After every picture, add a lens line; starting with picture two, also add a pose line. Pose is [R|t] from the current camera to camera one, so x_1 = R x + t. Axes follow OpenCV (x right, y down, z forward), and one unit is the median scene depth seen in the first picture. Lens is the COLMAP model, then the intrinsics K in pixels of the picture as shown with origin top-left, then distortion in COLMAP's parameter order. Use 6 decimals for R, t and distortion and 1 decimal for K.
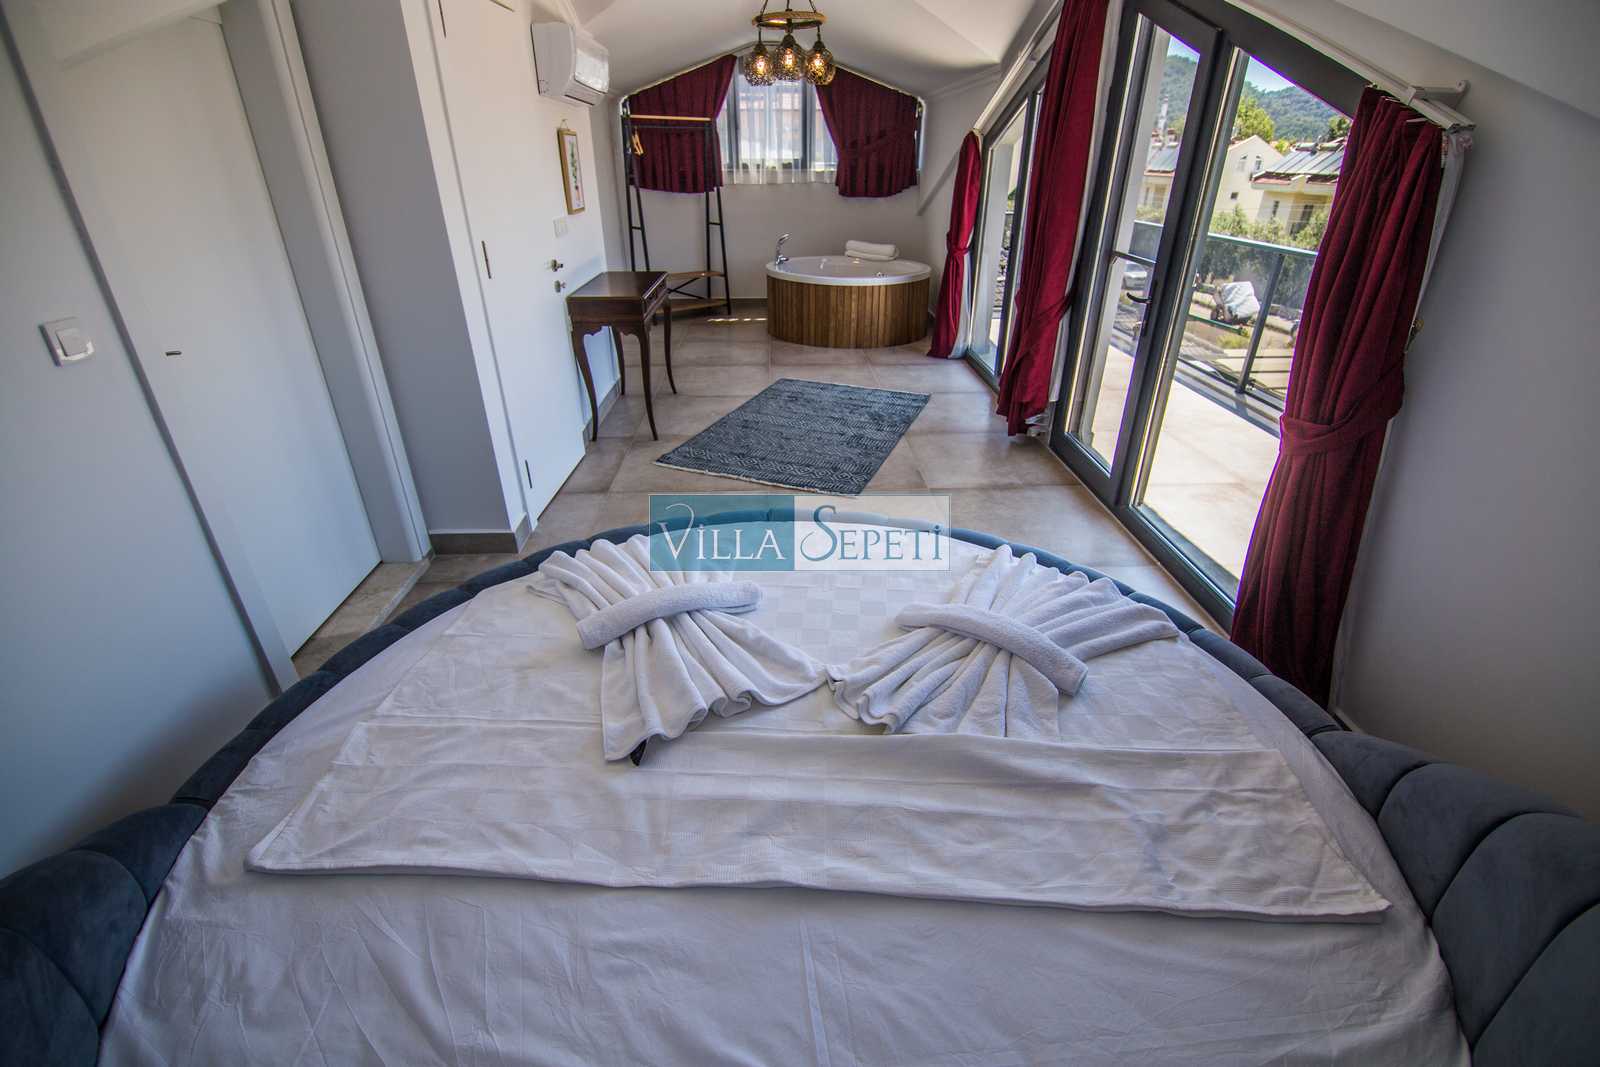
lens RADIAL K [[709.8, 0, 803.2], [0, 709.8, 530.3], [0, 0, 1]] dist [-0.004296, -0.008722]
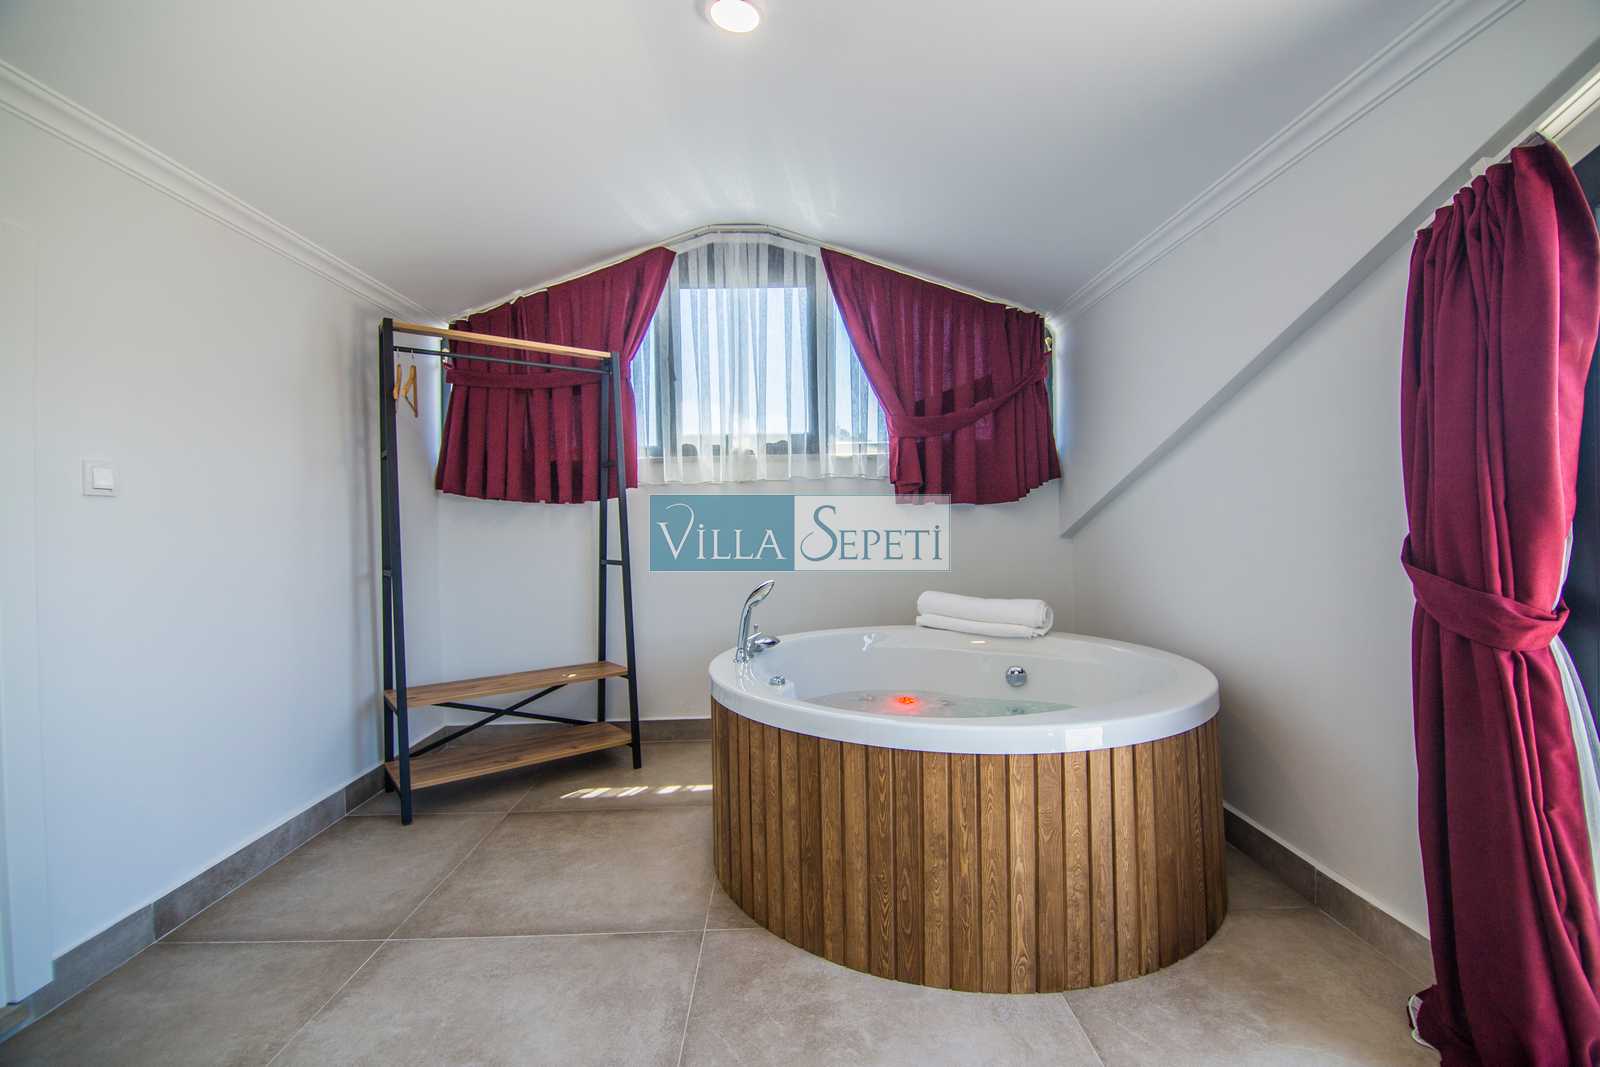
lens RADIAL K [[709.8, 0, 803.2], [0, 709.8, 530.3], [0, 0, 1]] dist [-0.004296, -0.008722]
pose [[0.999781, -0.018676, -0.009408, -0.002138], [0.012264, 0.888020, -0.459641, -0.253821], [0.016939, 0.459425, 0.888055, 0.621225]]
